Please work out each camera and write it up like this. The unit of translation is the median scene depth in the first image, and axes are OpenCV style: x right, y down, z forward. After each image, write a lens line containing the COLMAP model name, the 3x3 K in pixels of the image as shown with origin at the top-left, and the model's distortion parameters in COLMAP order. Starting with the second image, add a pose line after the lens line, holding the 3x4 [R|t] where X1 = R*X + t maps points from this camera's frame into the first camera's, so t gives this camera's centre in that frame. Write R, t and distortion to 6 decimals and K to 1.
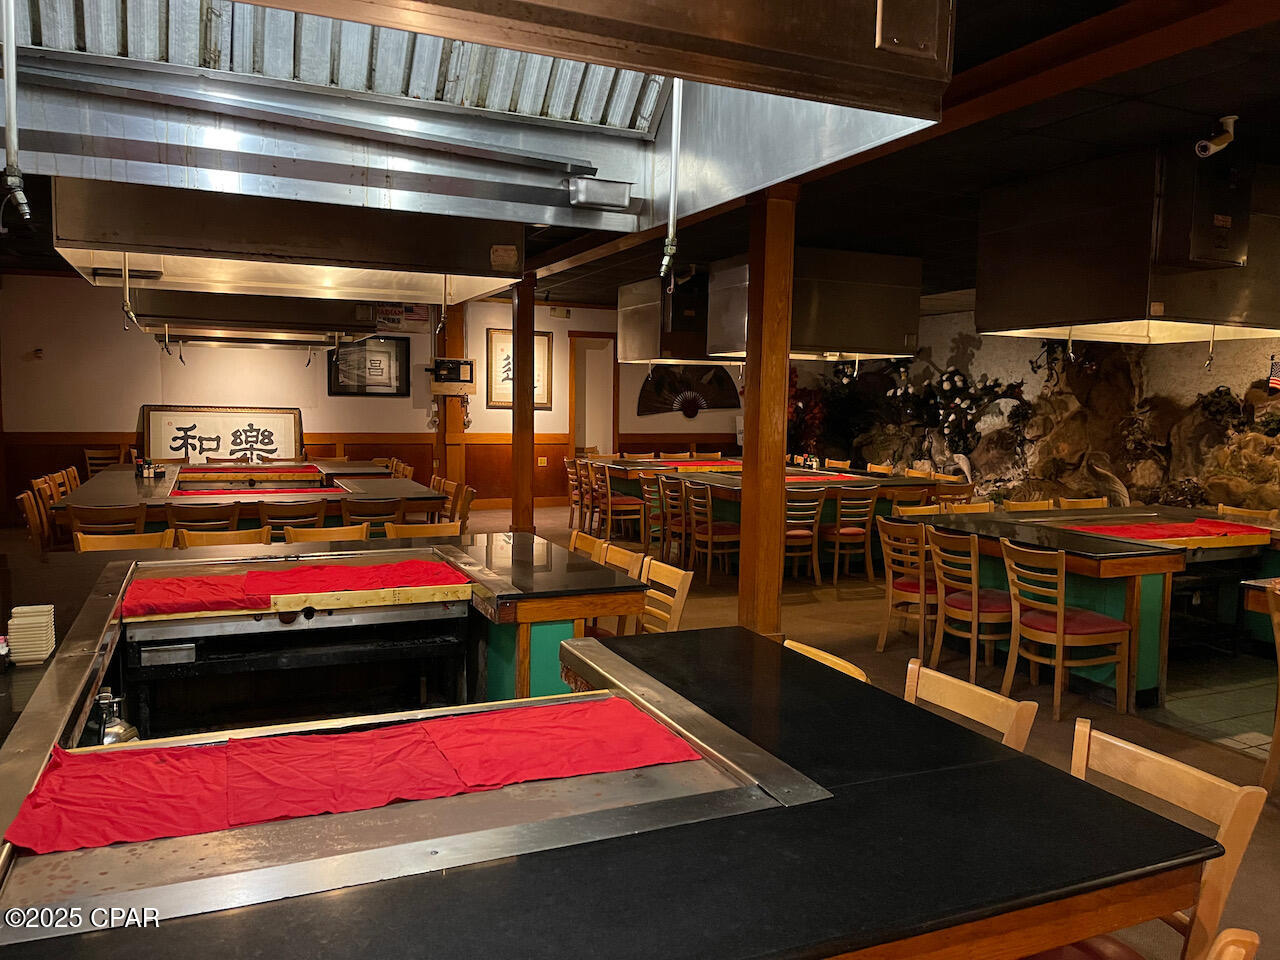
lens RADIAL K [[965.7, 0, 640.0], [0, 965.7, 480.0], [0, 0, 1]] dist [0.046350, -0.038154]
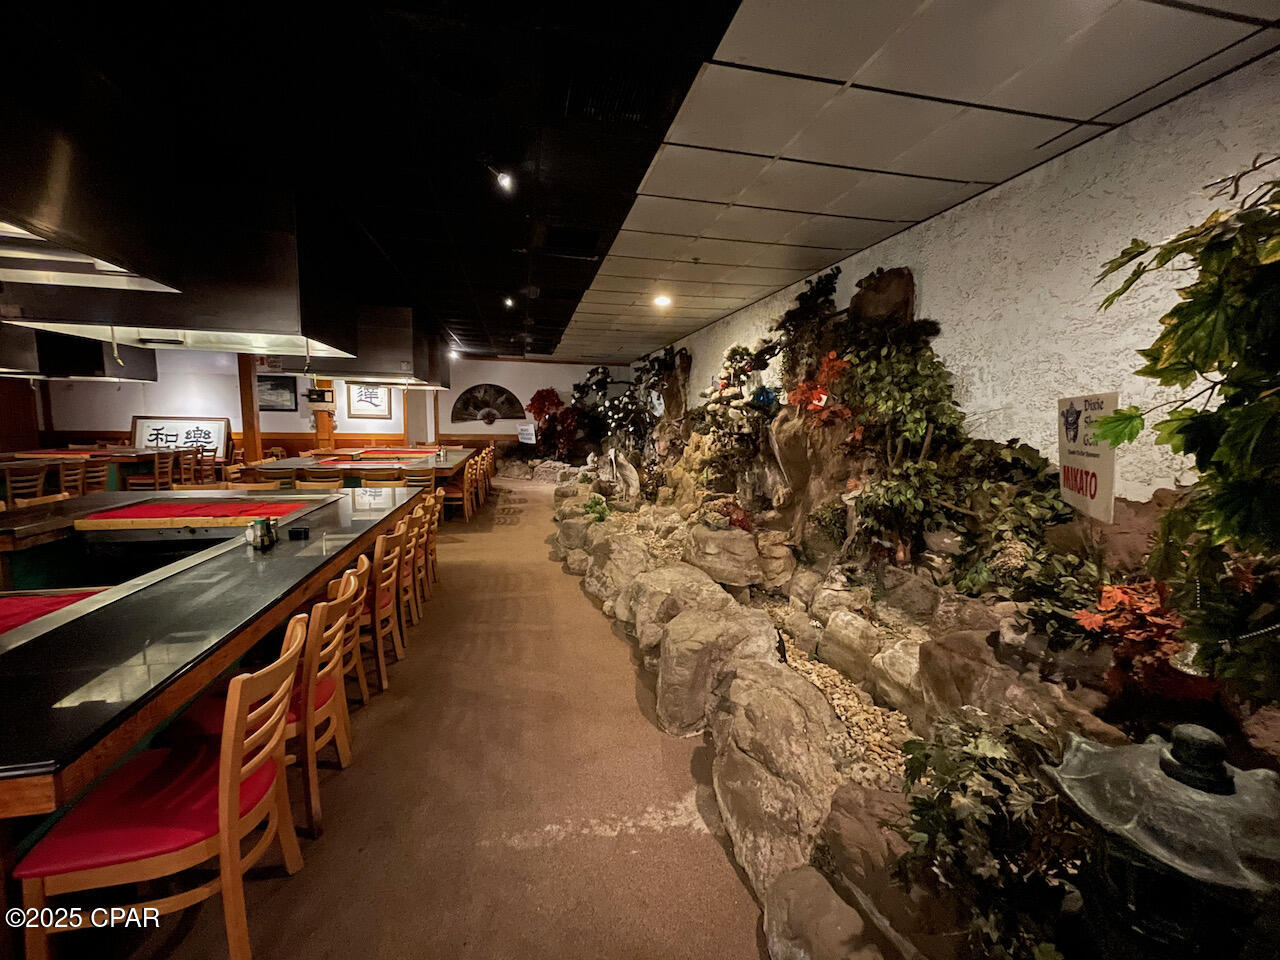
lens RADIAL K [[513.3, 0, 635.7], [0, 513.3, 480.8], [0, 0, 1]] dist [-0.000836, 0.000270]
pose [[0.980120, 0.022138, -0.197165, 0.566605], [-0.014922, 0.999166, 0.038013, -0.007213], [0.197842, -0.034315, 0.979633, 0.241402]]
